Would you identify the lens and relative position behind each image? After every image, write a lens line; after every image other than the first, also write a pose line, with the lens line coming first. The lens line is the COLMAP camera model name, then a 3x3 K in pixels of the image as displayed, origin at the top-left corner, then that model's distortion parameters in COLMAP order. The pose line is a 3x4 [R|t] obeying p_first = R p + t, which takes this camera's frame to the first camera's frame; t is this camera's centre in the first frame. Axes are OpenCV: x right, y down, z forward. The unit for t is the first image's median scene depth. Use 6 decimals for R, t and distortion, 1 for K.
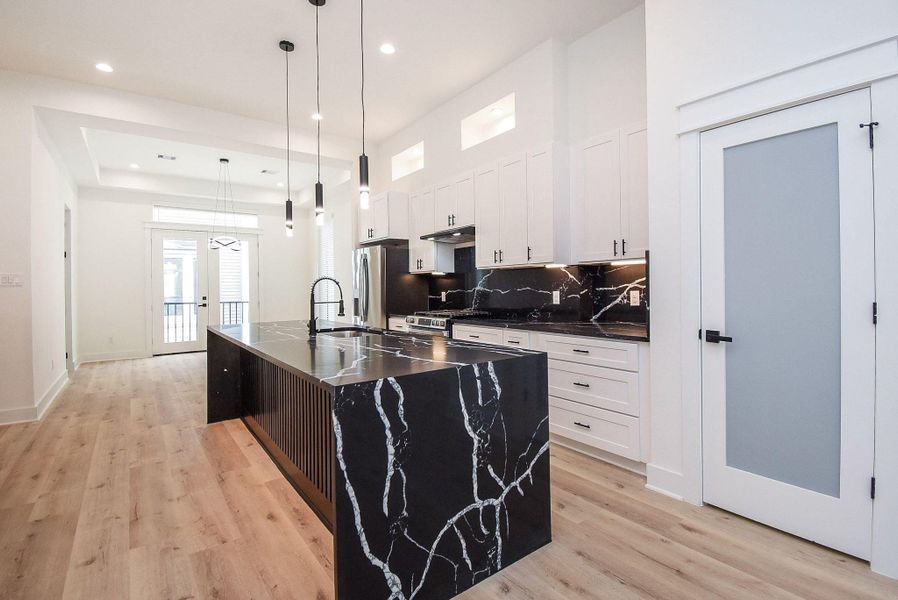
lens RADIAL K [[423.2, 0, 467.0], [0, 423.2, 283.2], [0, 0, 1]] dist [0.013274, -0.019710]
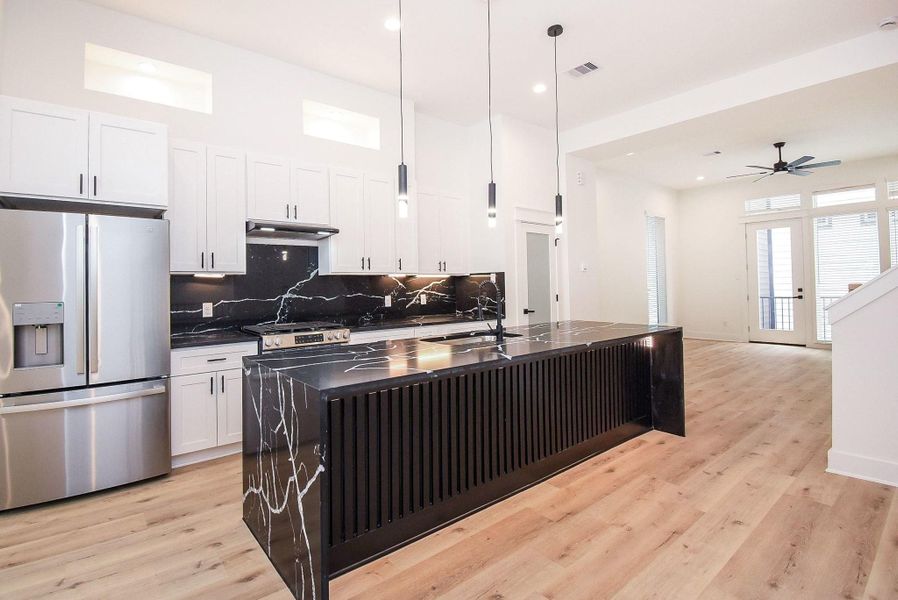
lens RADIAL K [[424.6, 0, 424.4], [0, 424.6, 278.6], [0, 0, 1]] dist [0.015962, -0.022559]
pose [[0.004039, 0.031800, 0.999486, -1.303864], [0.008731, 0.999455, -0.031834, 0.011169], [-0.999954, 0.008855, 0.003760, 1.151335]]
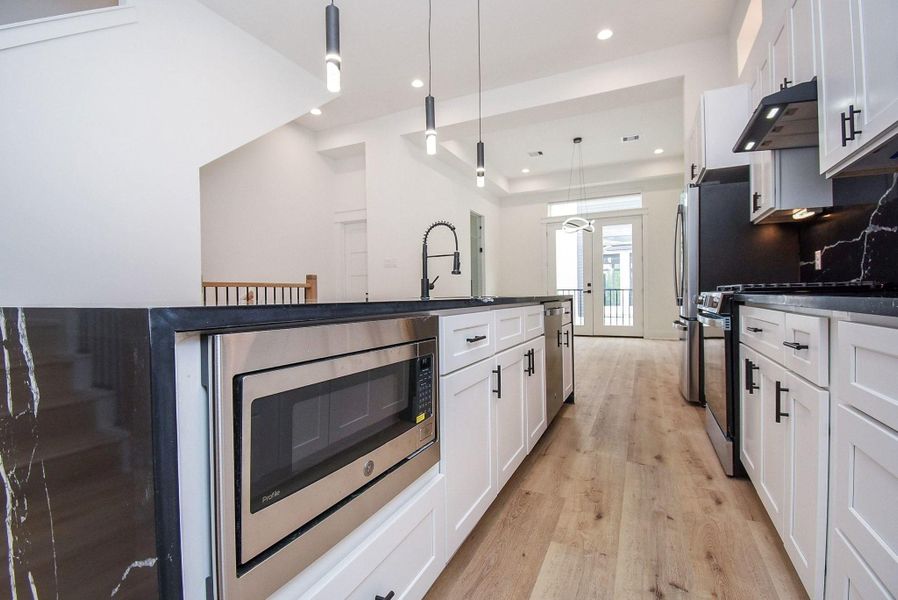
lens RADIAL K [[408.6, 0, 450.0], [0, 408.6, 295.9], [0, 0, 1]] dist [0.021201, -0.026528]
pose [[0.447183, 0.011838, -0.894364, 0.321374], [0.014462, 0.999686, 0.020463, 0.102258], [0.894326, -0.022085, 0.446871, 0.699643]]
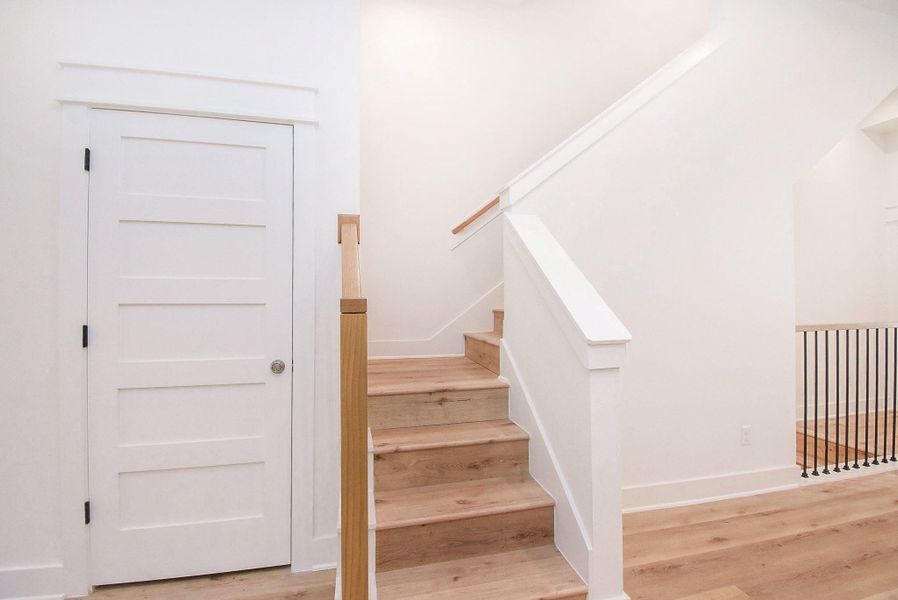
lens RADIAL K [[405.3, 0, 448.8], [0, 405.3, 297.4], [0, 0, 1]] dist [0.019264, -0.024649]
pose [[-0.423294, 0.012943, -0.905900, 0.152734], [0.018235, 0.999817, 0.005764, -0.002785], [0.905809, -0.014080, -0.423452, 0.291329]]
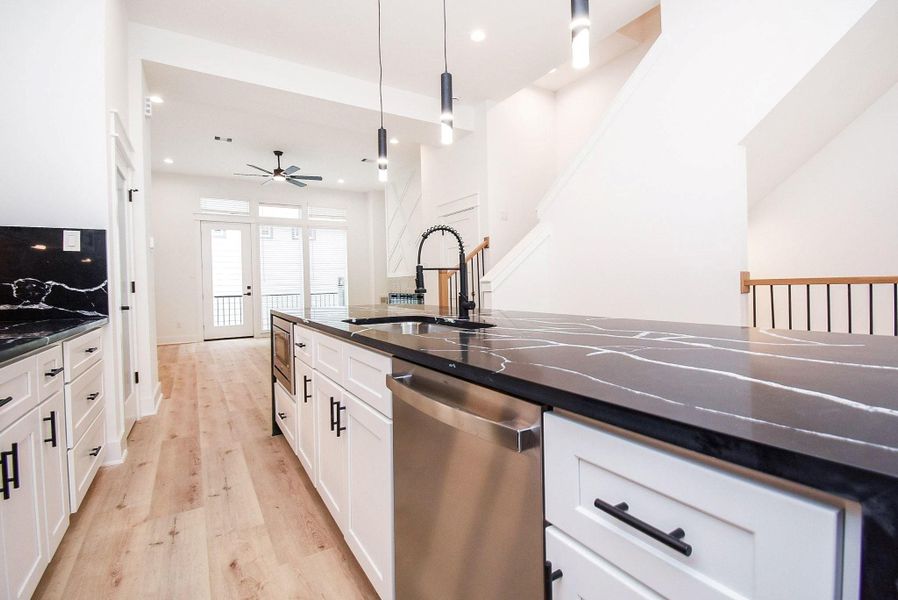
lens RADIAL K [[420.5, 0, 464.6], [0, 420.5, 288.2], [0, 0, 1]] dist [0.001755, -0.018745]
pose [[-0.995006, 0.034324, 0.093729, -0.421019], [0.034424, 0.999407, -0.000546, 0.075233], [-0.093692, 0.002683, -0.995598, 1.602569]]
